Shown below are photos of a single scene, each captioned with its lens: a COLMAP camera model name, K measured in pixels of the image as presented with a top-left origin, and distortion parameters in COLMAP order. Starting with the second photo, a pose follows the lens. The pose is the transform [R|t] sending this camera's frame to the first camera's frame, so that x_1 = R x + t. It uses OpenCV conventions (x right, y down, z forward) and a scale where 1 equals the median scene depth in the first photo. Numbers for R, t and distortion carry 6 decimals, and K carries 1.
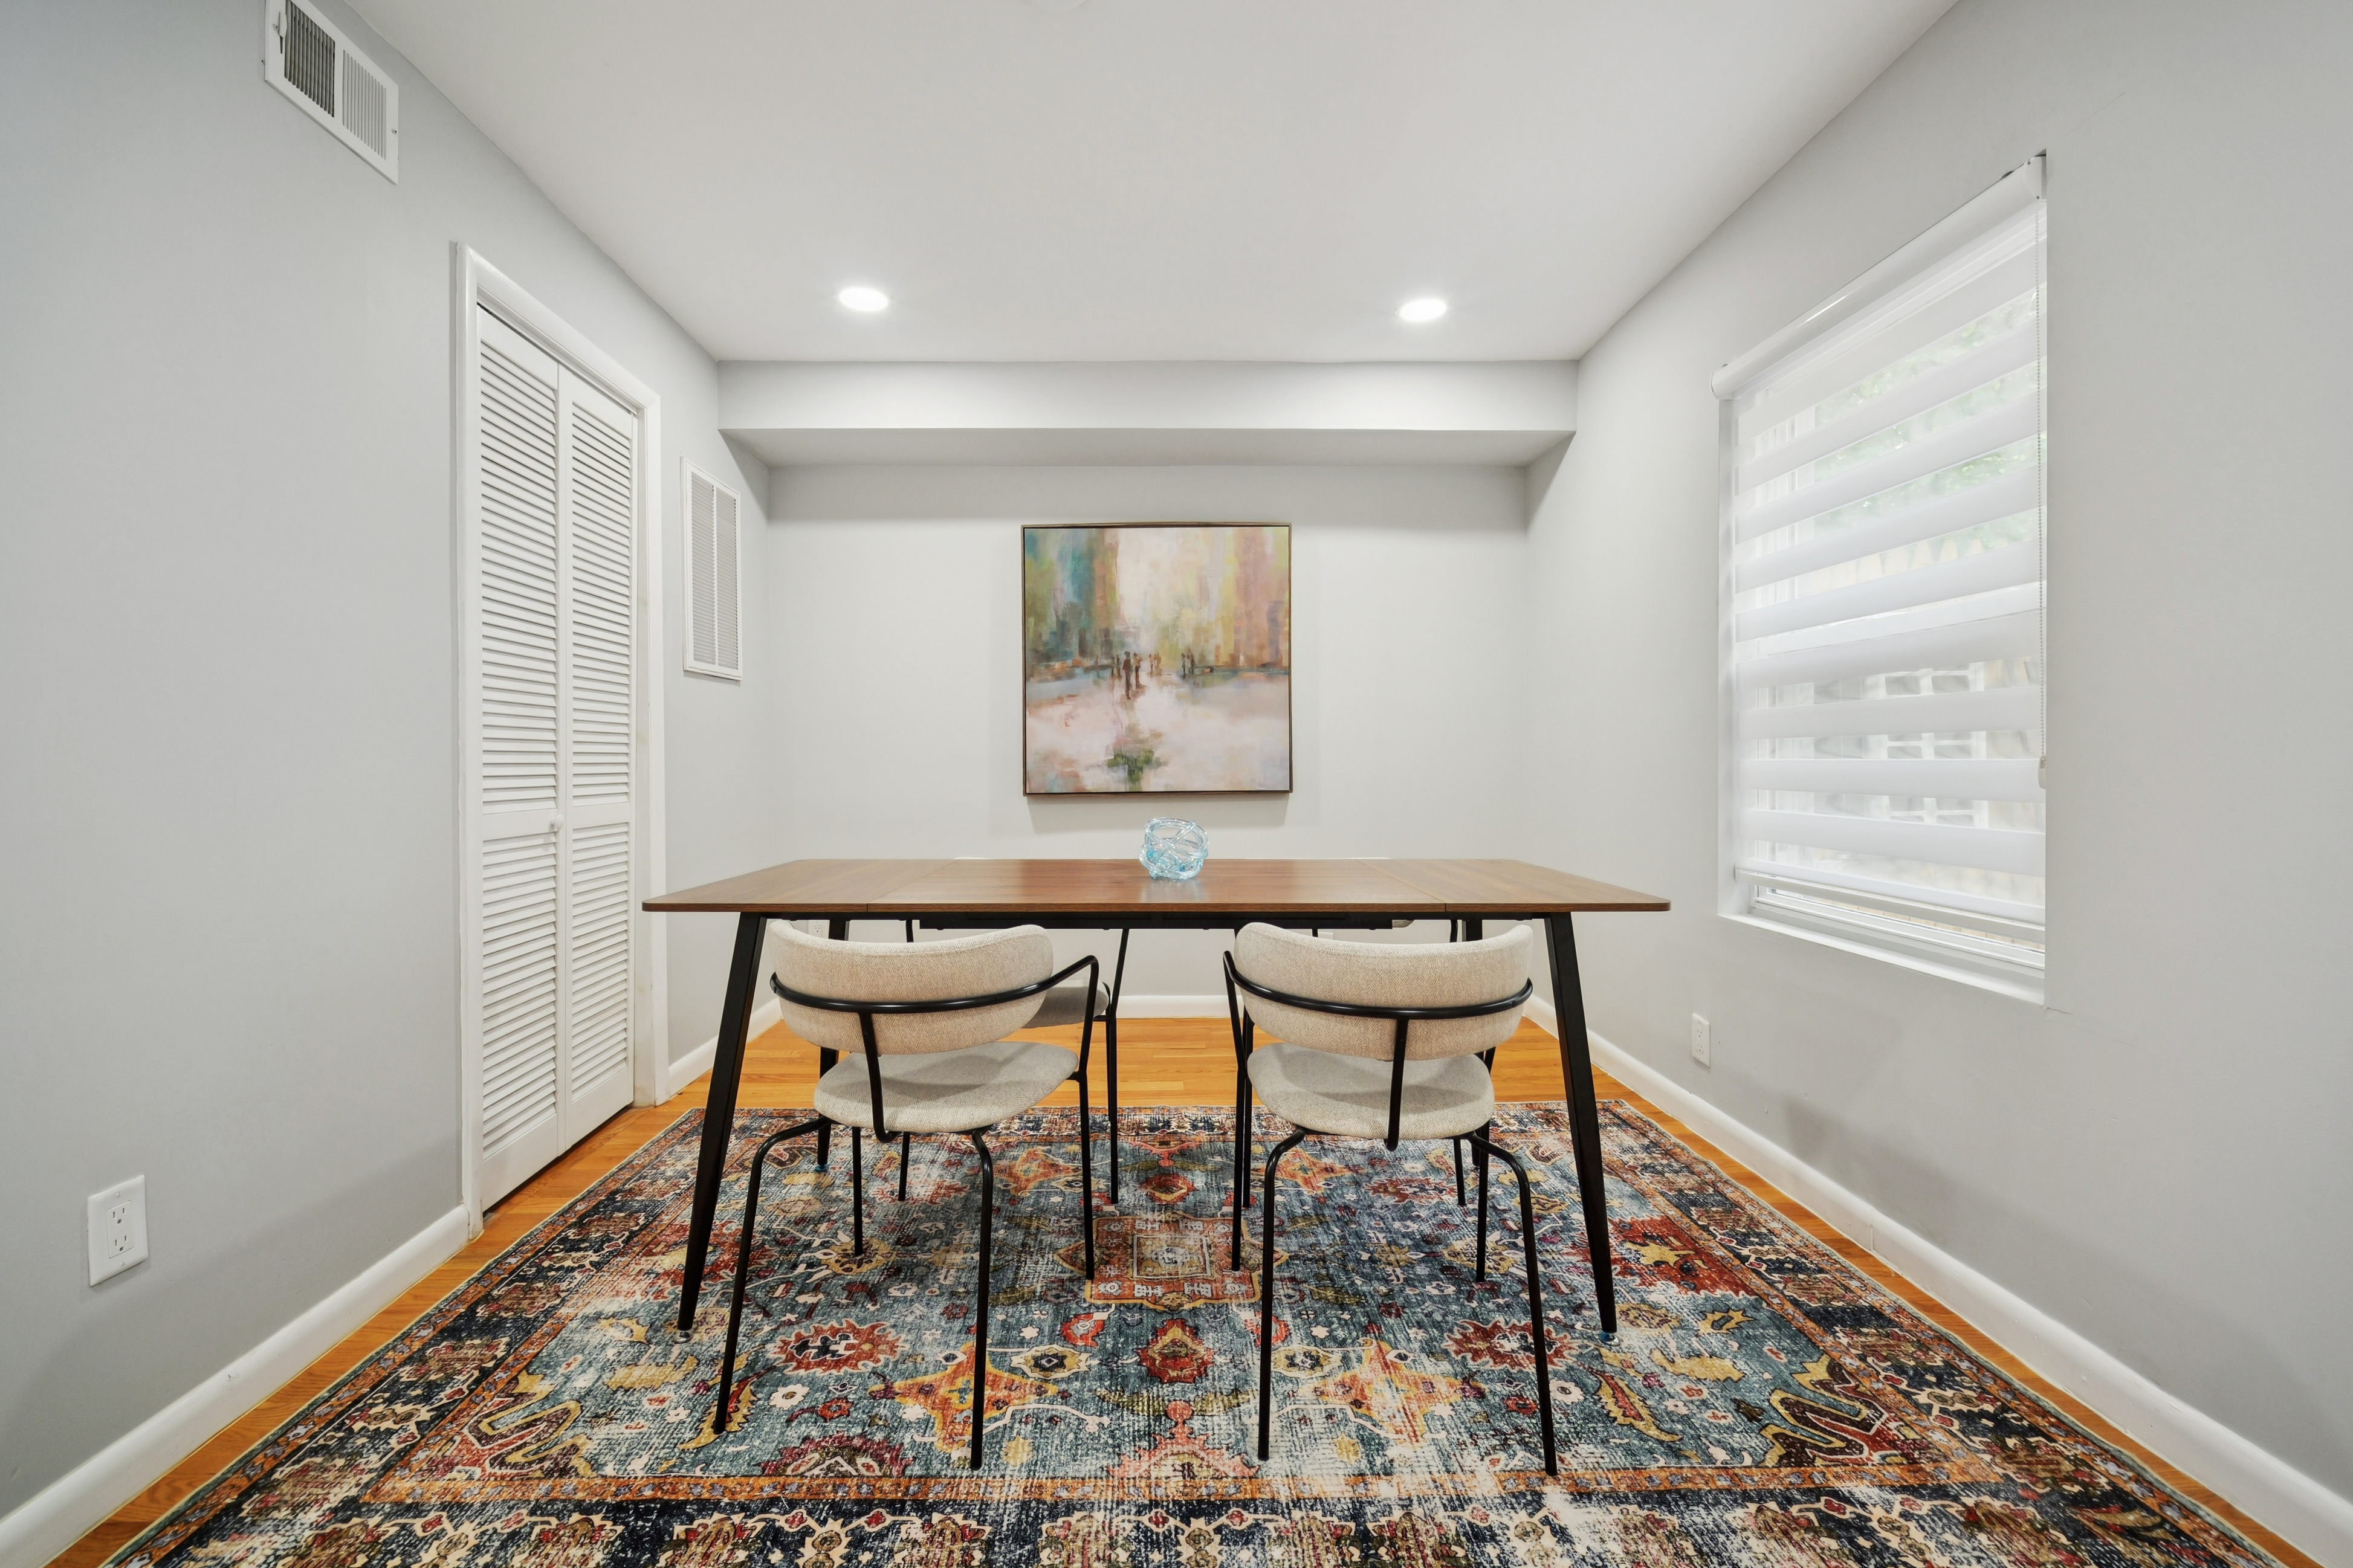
lens RADIAL K [[991.5, 0, 1101.4], [0, 991.5, 753.6], [0, 0, 1]] dist [0.013554, -0.007932]
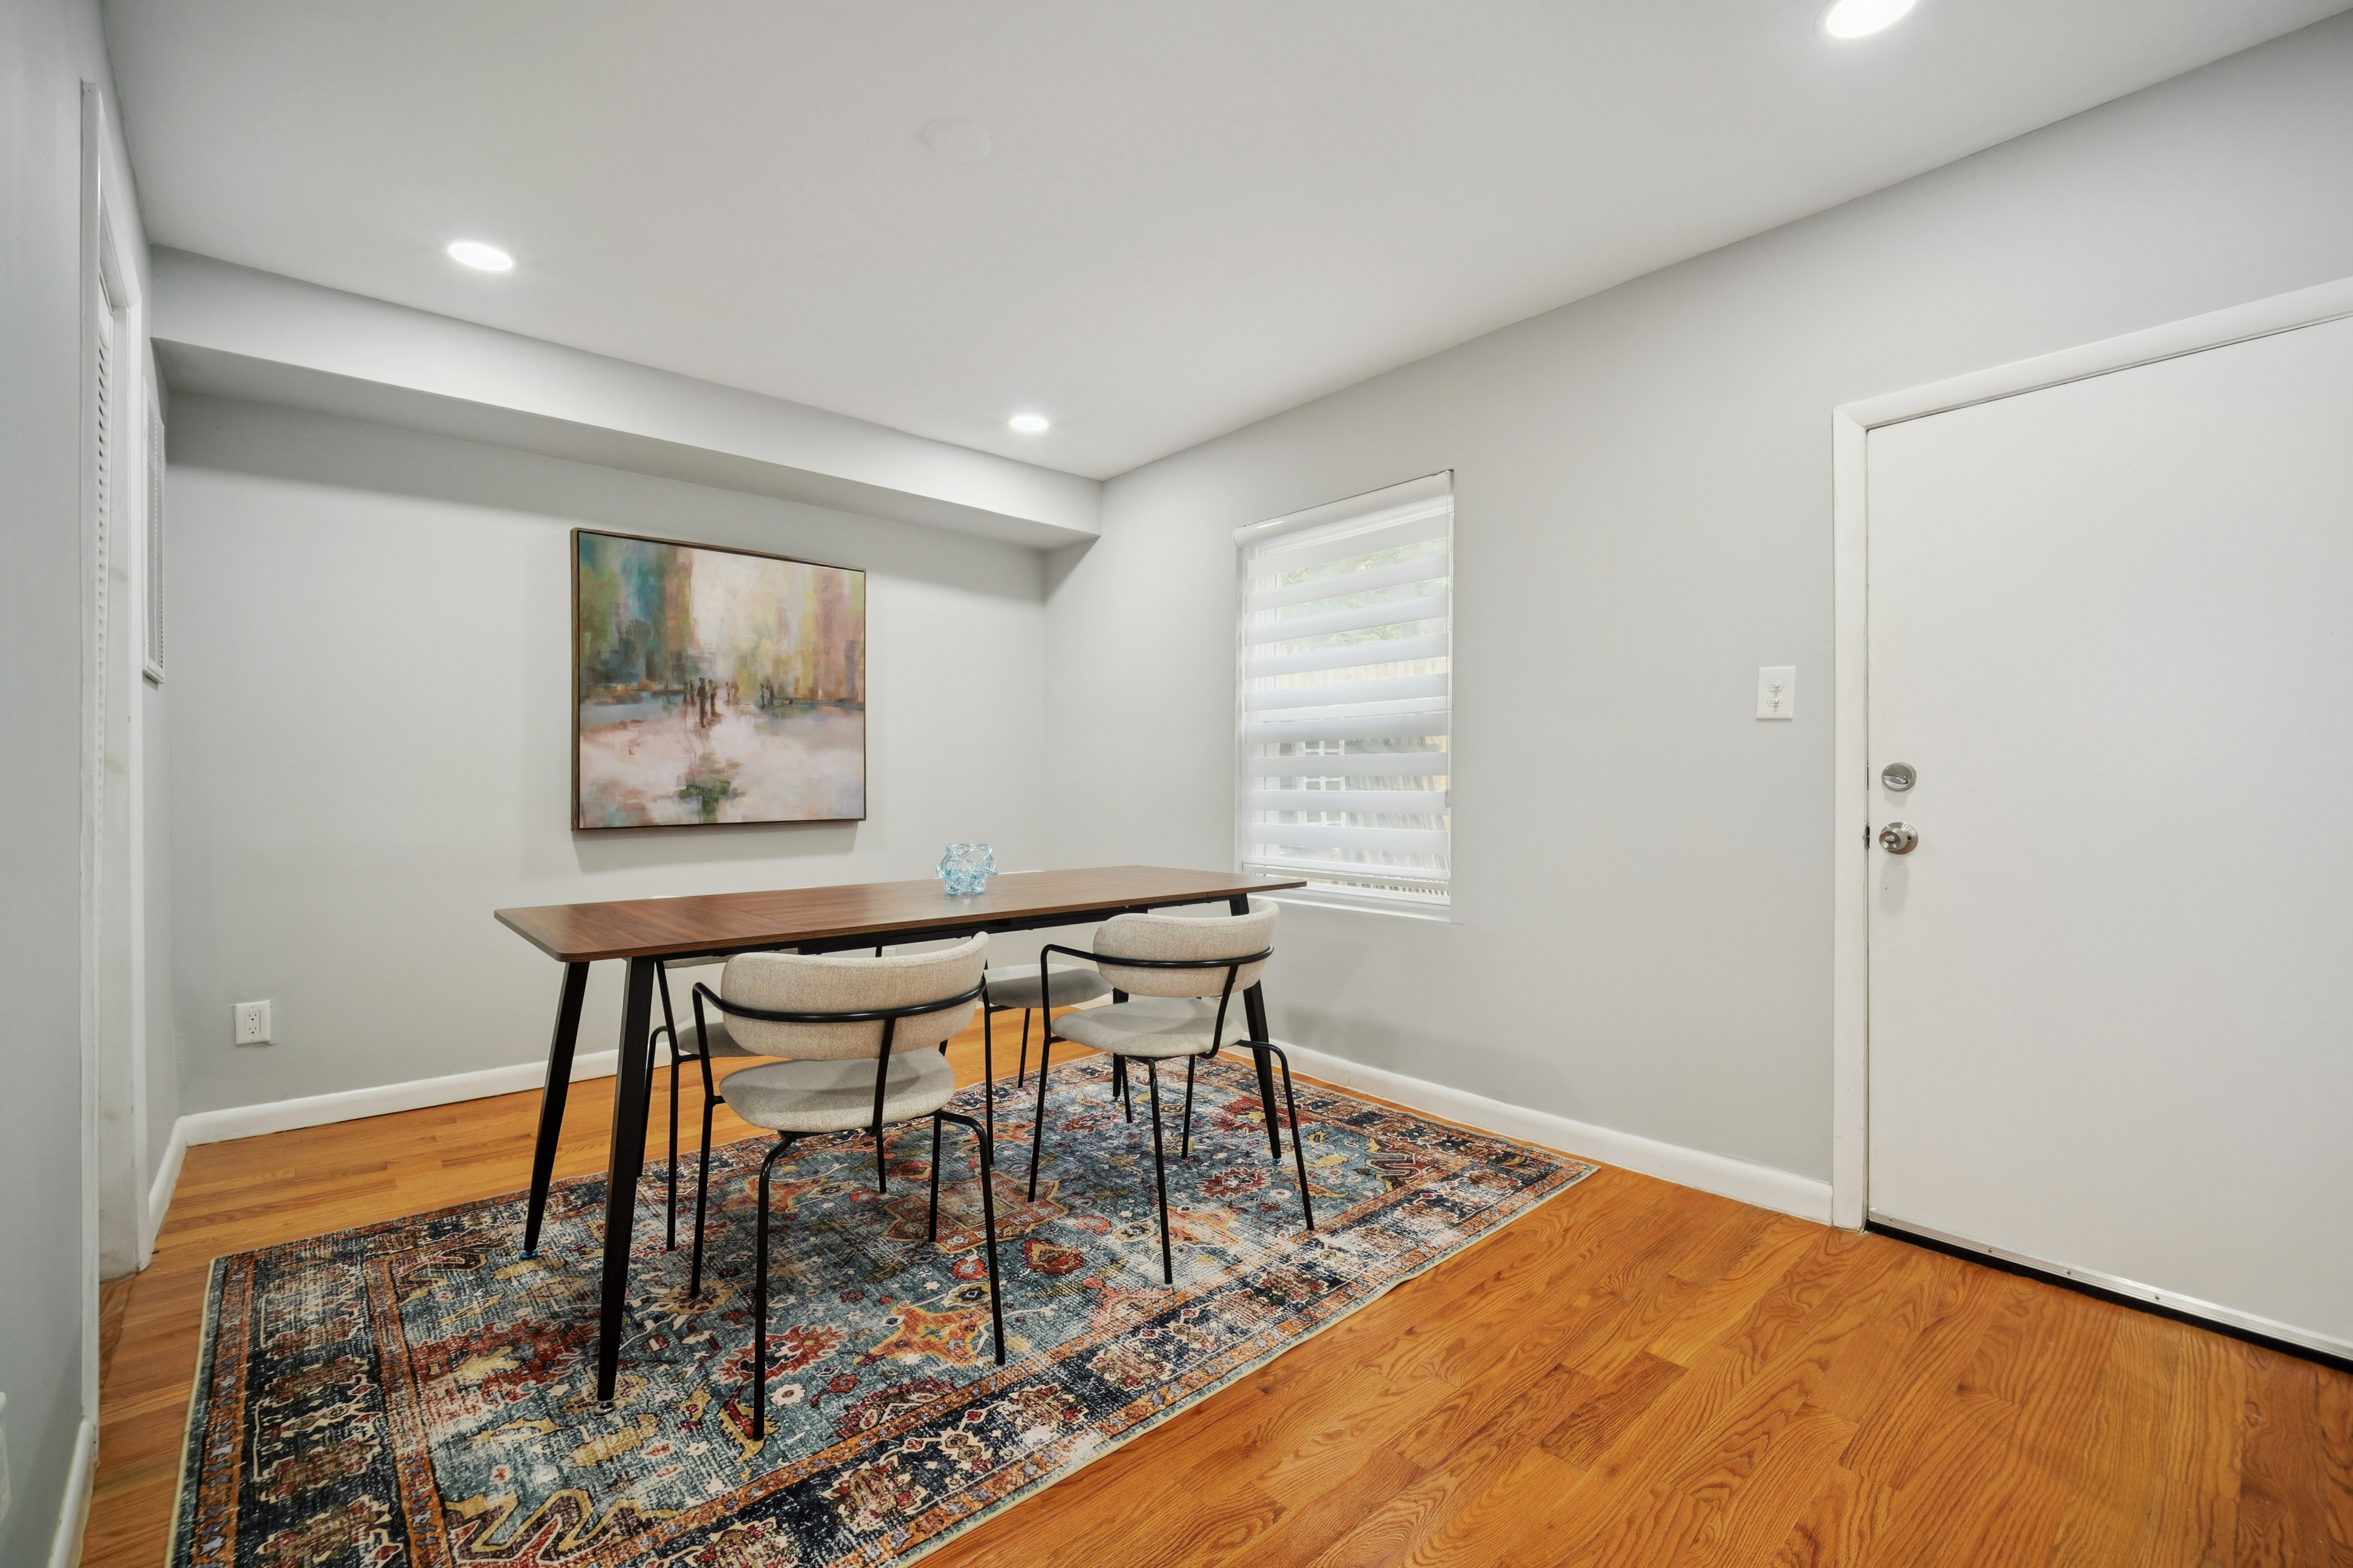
lens RADIAL K [[991.5, 0, 1163.6], [0, 991.5, 782.5], [0, 0, 1]] dist [0.013554, -0.007932]
pose [[0.755371, 0.003454, 0.655288, -0.350552], [-0.005301, 0.999986, 0.000839, -0.005791], [-0.655276, -0.004108, 0.755379, -0.031425]]
